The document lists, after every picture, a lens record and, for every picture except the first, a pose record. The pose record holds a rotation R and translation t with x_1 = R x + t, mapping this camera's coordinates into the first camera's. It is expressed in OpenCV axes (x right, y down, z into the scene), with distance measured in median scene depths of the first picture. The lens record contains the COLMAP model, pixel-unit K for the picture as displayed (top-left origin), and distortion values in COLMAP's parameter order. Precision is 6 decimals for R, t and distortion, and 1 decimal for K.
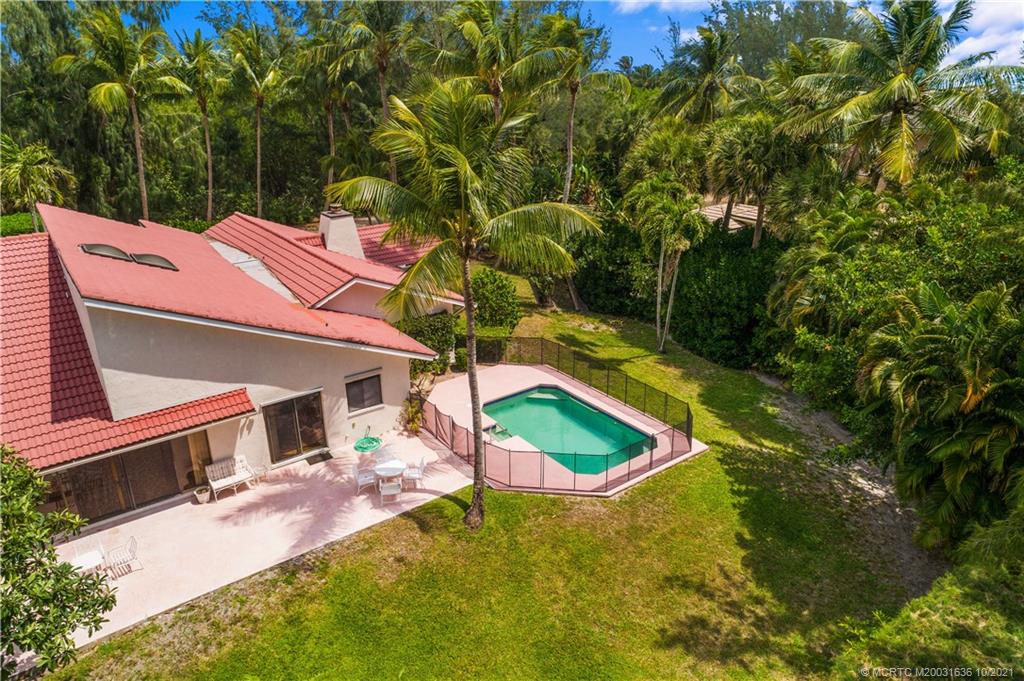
lens RADIAL K [[686.7, 0, 512.0], [0, 686.7, 340.5], [0, 0, 1]] dist [-0.007500, -0.001365]
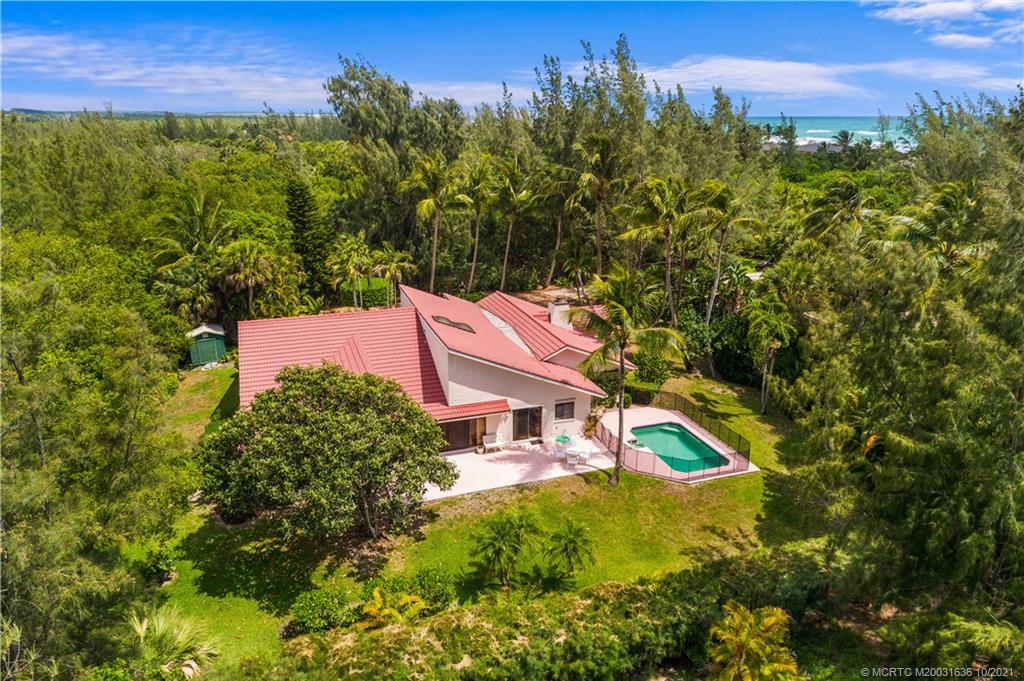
lens RADIAL K [[686.7, 0, 512.0], [0, 686.7, 340.5], [0, 0, 1]] dist [-0.007500, -0.001365]
pose [[0.953052, 0.103643, -0.284518, 0.150414], [-0.120805, 0.991727, -0.043401, -0.012792], [0.277666, 0.075735, 0.957688, -0.793254]]
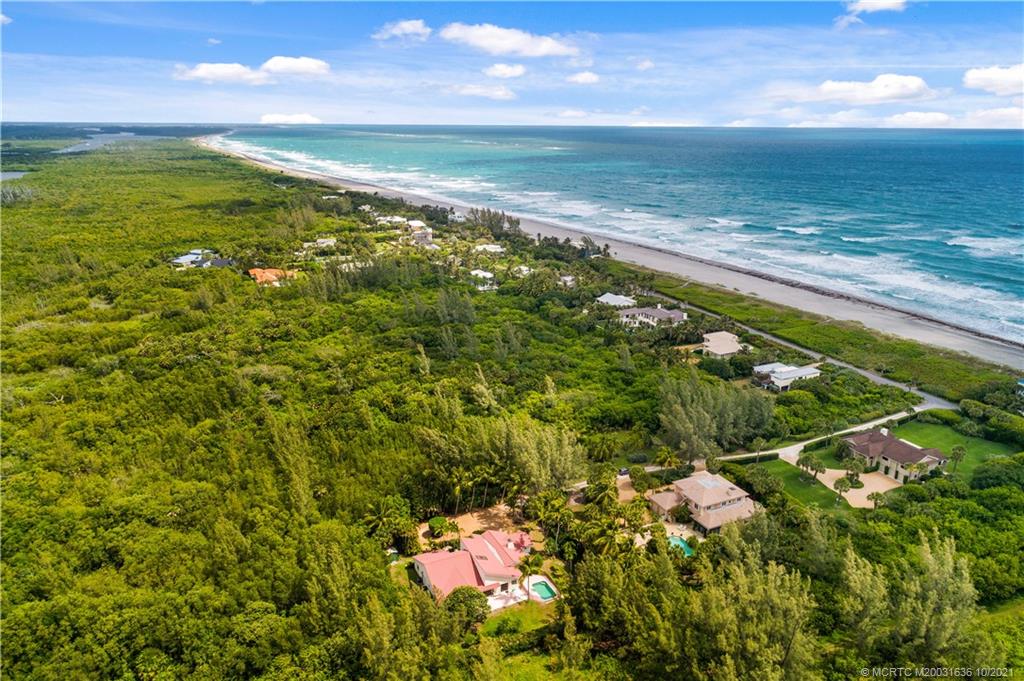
lens RADIAL K [[686.7, 0, 512.0], [0, 686.7, 340.5], [0, 0, 1]] dist [-0.007500, -0.001365]
pose [[0.982664, 0.064542, -0.173797, 0.791092], [-0.077642, 0.994545, -0.069661, -1.820149], [0.168353, 0.081947, 0.982315, -5.845221]]
